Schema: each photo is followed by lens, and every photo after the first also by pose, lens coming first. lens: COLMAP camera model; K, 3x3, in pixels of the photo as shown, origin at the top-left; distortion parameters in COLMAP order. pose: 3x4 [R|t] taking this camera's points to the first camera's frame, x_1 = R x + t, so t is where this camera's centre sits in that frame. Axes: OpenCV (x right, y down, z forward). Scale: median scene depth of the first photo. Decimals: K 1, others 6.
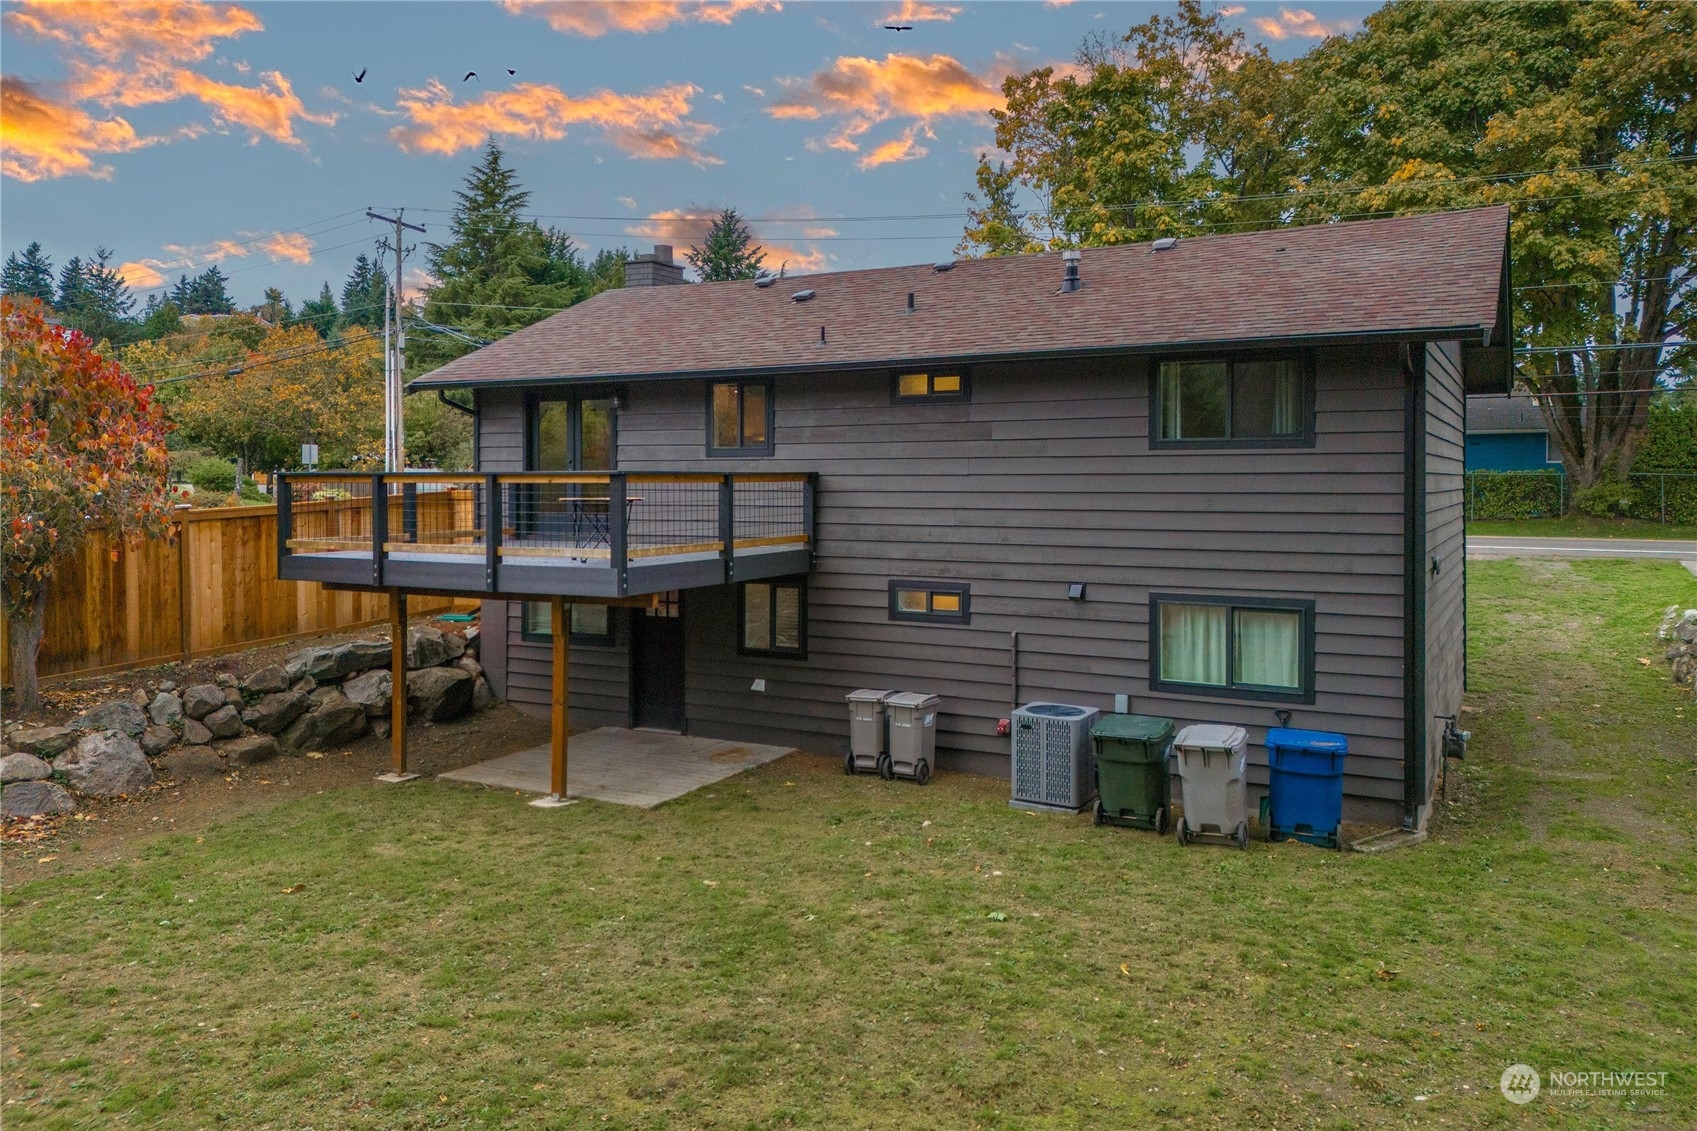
lens RADIAL K [[1239.8, 0, 856.9], [0, 1239.8, 474.0], [0, 0, 1]] dist [0.099552, -0.101191]
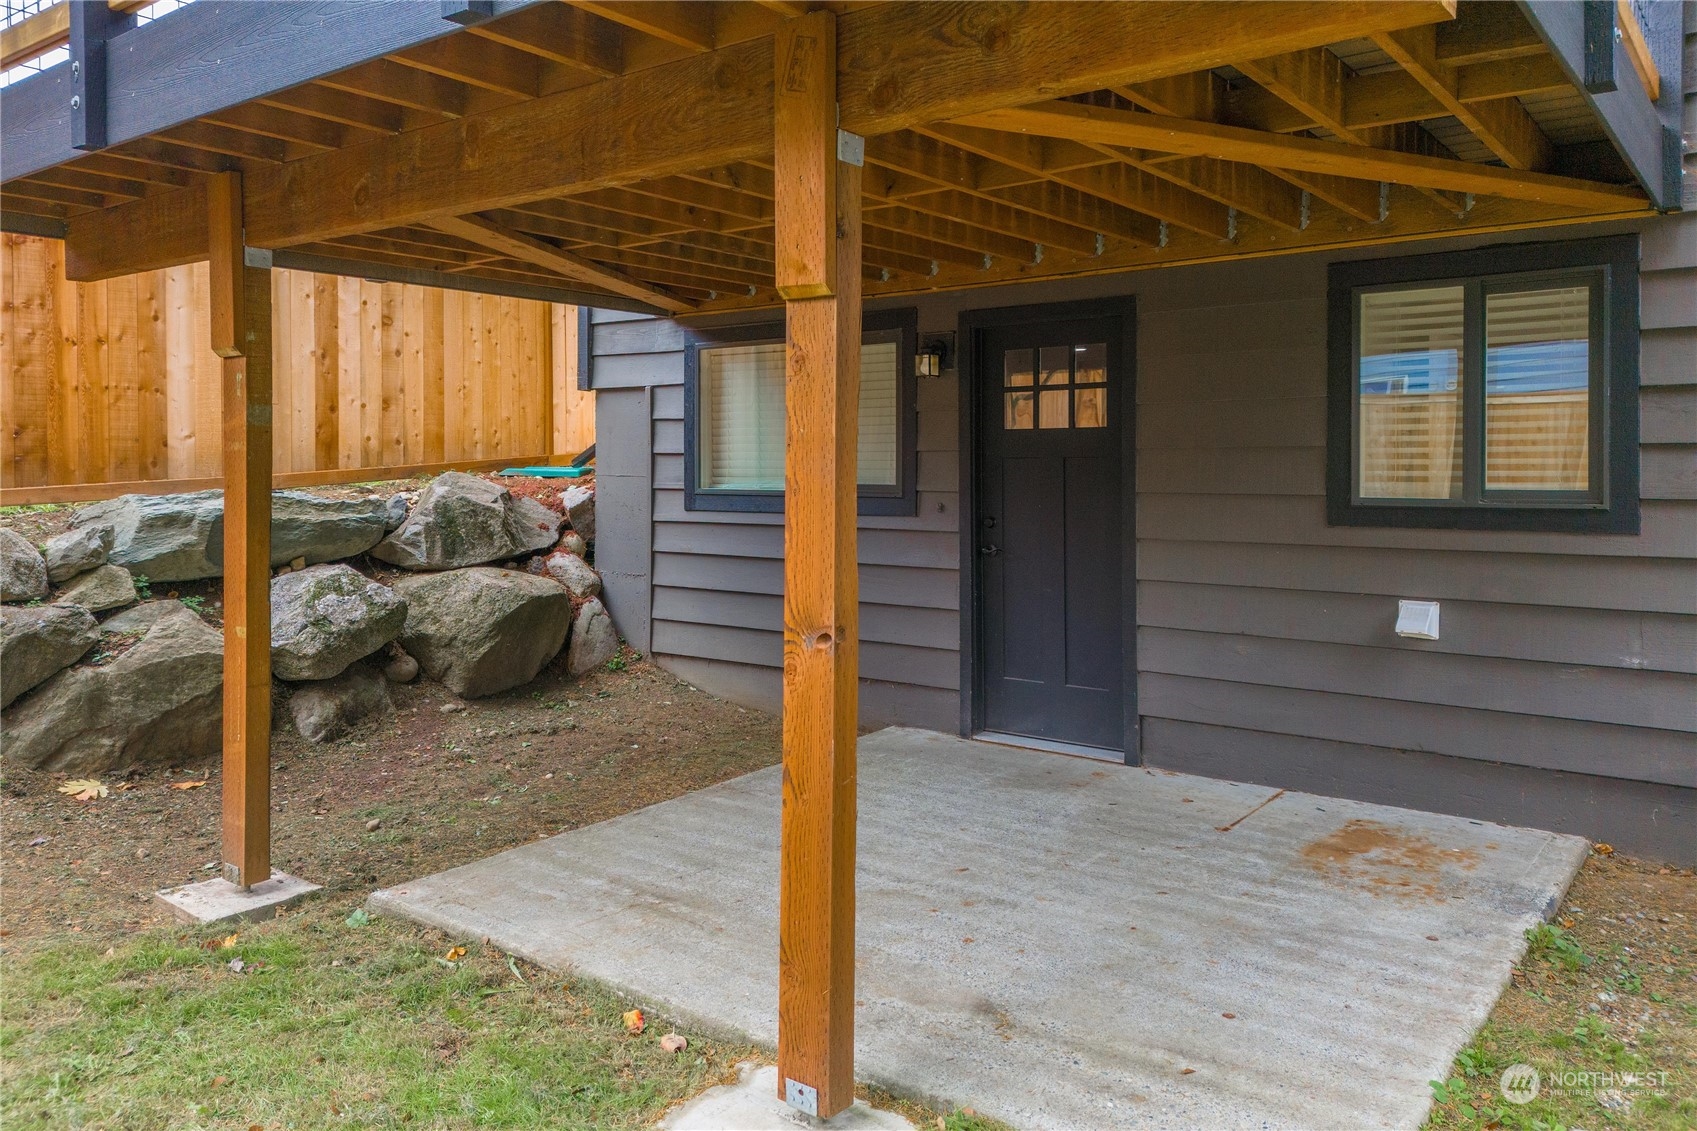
lens RADIAL K [[1255.7, 0, 848.1], [0, 1255.7, 456.0], [0, 0, 1]] dist [0.104134, -0.101960]
pose [[0.987906, -0.002544, -0.155034, -0.174155], [0.002445, 0.999997, -0.000825, 0.134669], [0.155035, 0.000436, 0.987909, 0.693699]]
